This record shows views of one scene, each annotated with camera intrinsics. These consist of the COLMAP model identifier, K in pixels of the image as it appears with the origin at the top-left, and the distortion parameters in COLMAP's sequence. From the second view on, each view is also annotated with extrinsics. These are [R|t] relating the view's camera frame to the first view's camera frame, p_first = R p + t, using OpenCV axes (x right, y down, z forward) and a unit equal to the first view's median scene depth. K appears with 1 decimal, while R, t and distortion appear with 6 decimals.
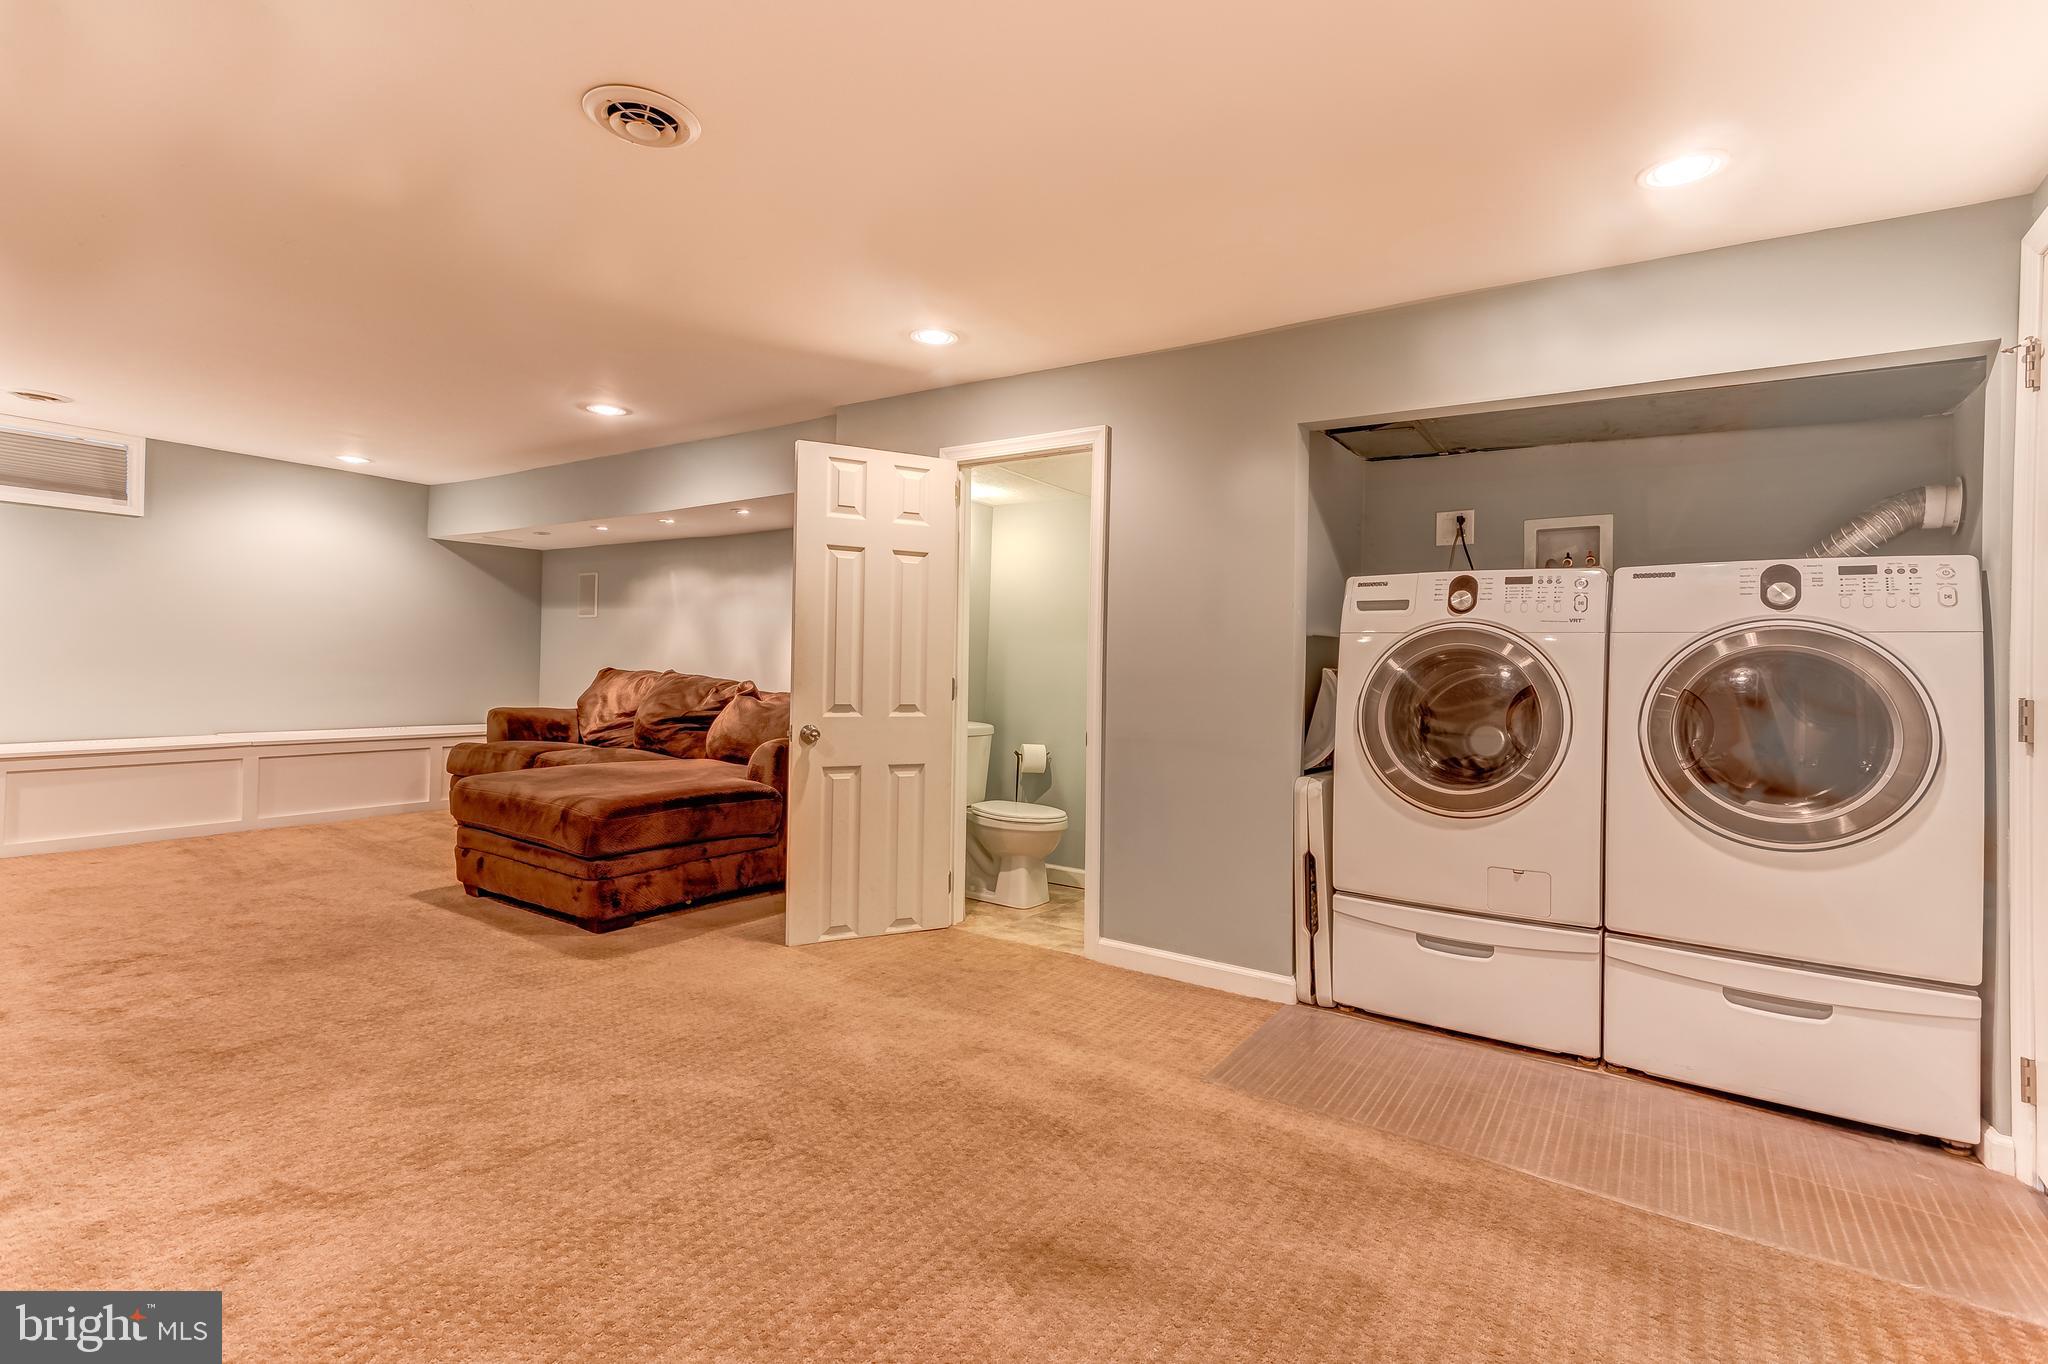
lens RADIAL K [[969.6, 0, 1013.6], [0, 969.6, 679.7], [0, 0, 1]] dist [0.024750, 0.000863]
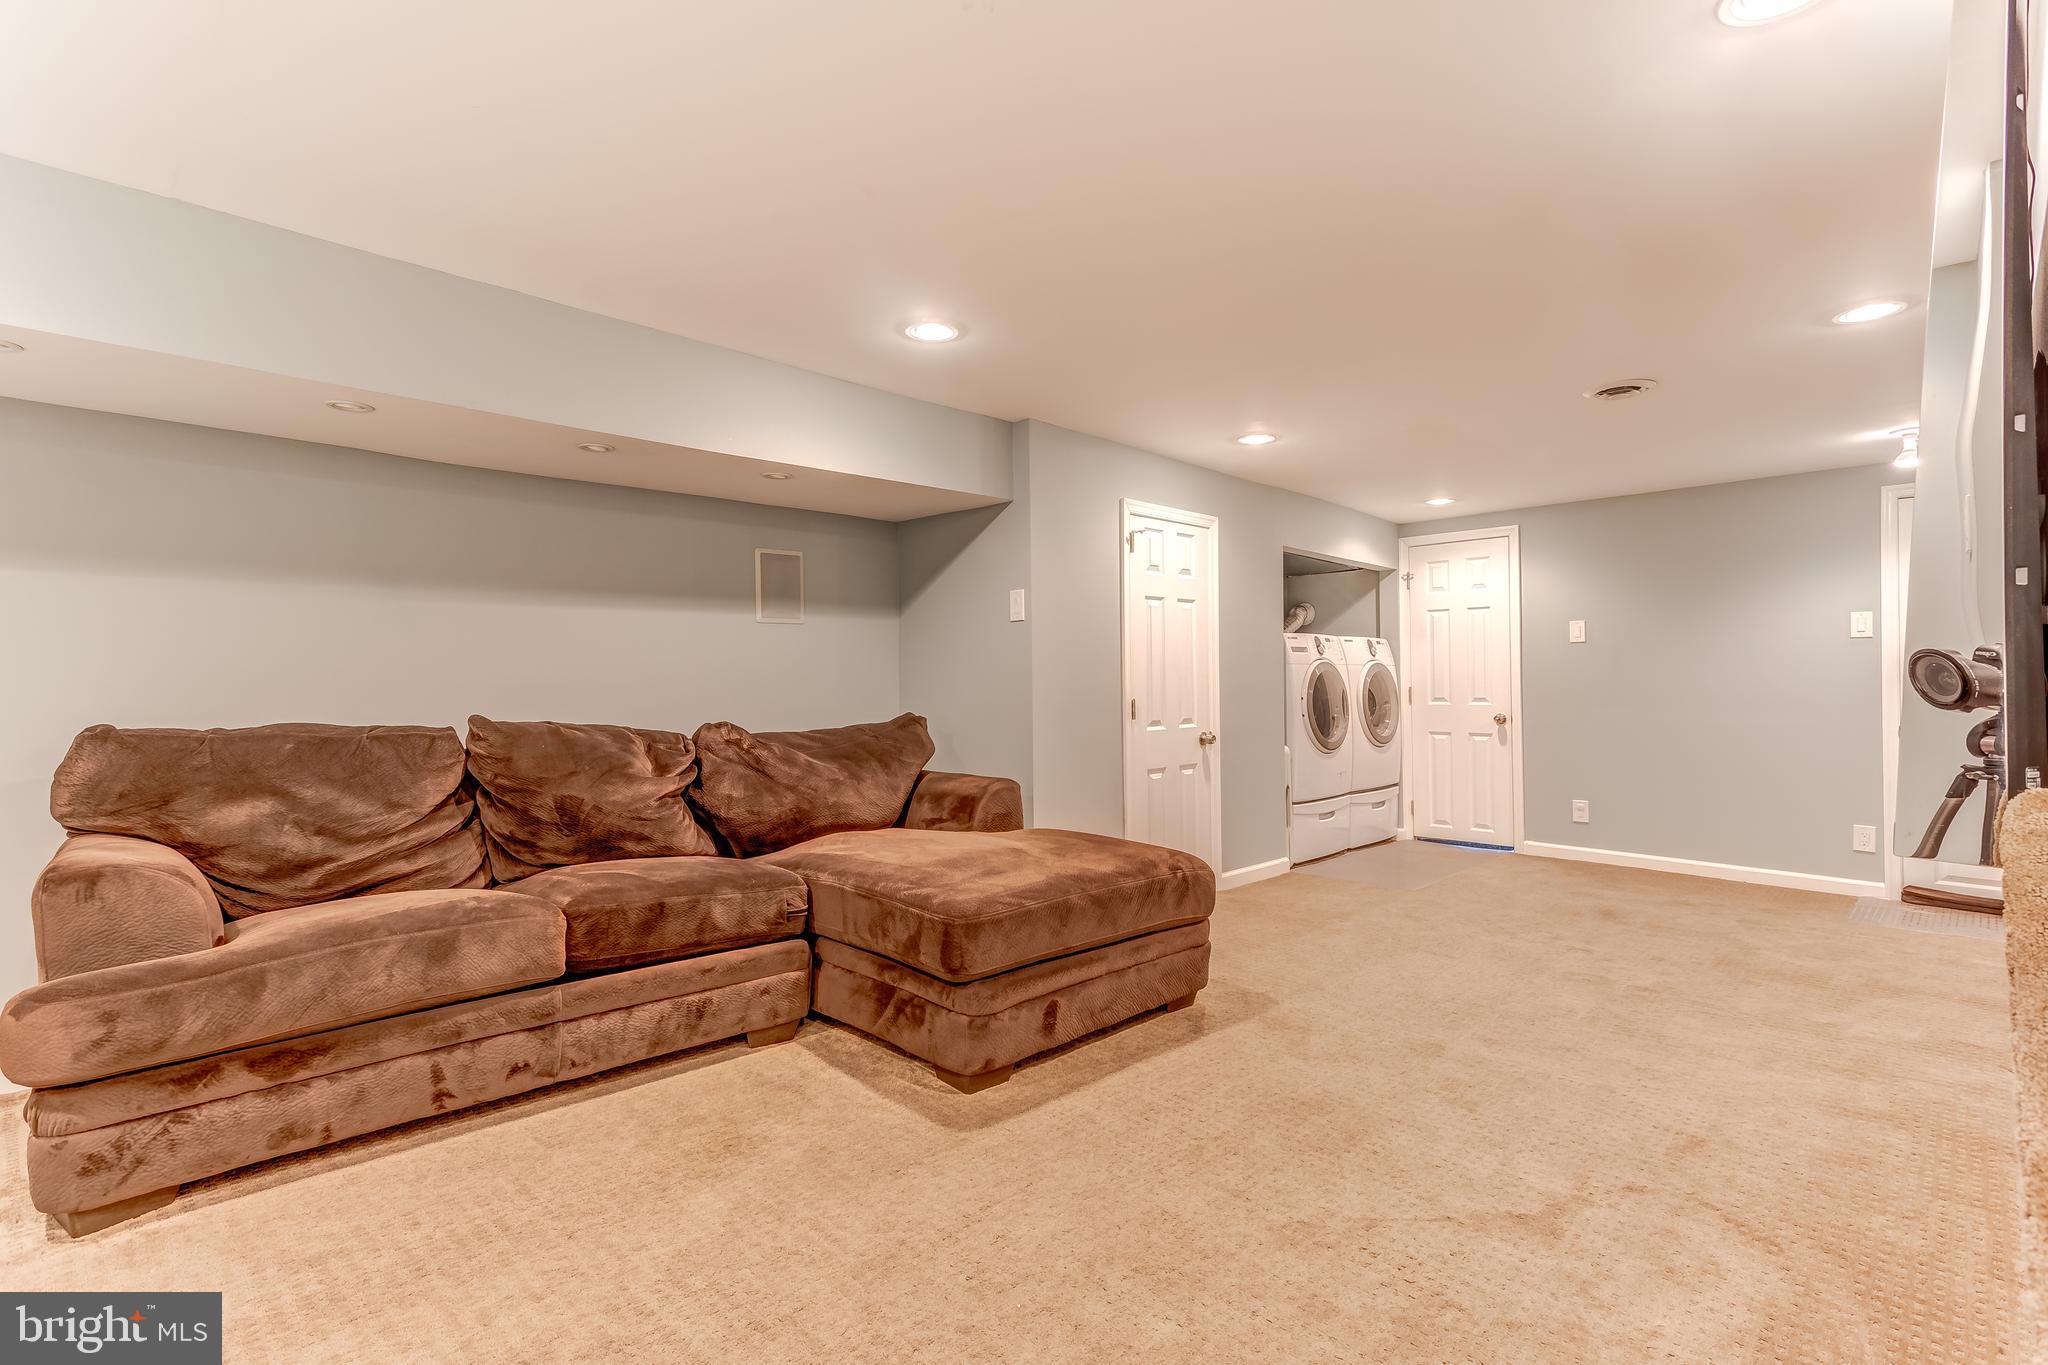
lens RADIAL K [[960.8, 0, 1021.1], [0, 960.8, 671.4], [0, 0, 1]] dist [0.027315, 0.000733]
pose [[0.200109, -0.030636, 0.979295, -1.574555], [0.017215, 0.999467, 0.027750, -0.096459], [-0.979622, 0.011306, 0.200530, 1.136631]]
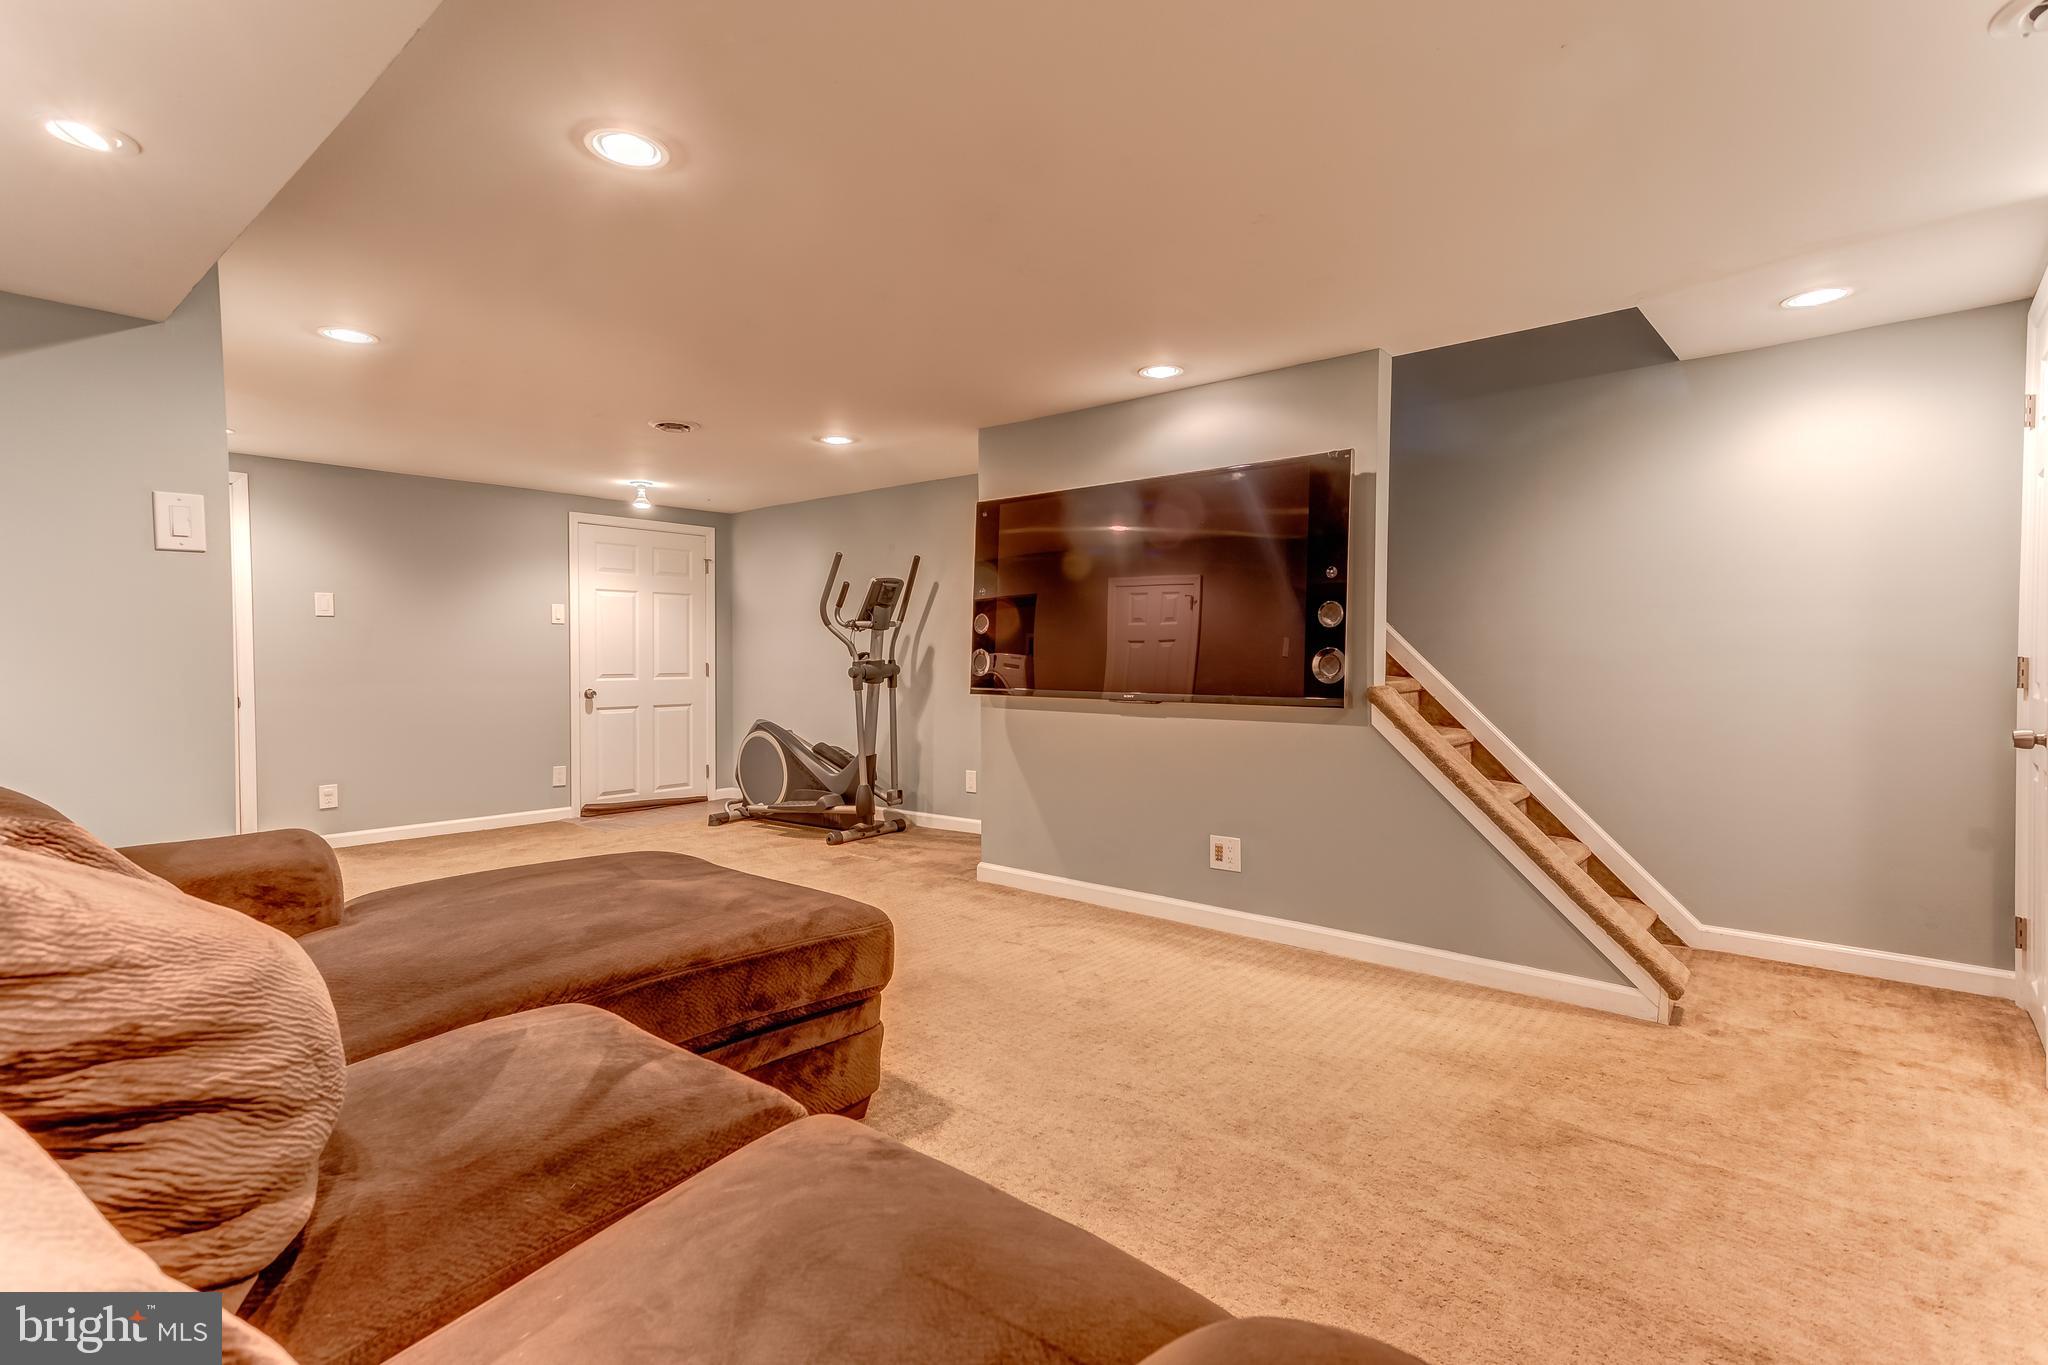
lens RADIAL K [[969.6, 0, 1013.6], [0, 969.6, 680.2], [0, 0, 1]] dist [0.024750, 0.000863]
pose [[-0.987827, -0.042475, 0.149648, -1.001159], [-0.036651, 0.998467, 0.041467, -0.085908], [-0.151180, 0.035477, -0.987869, 2.067435]]
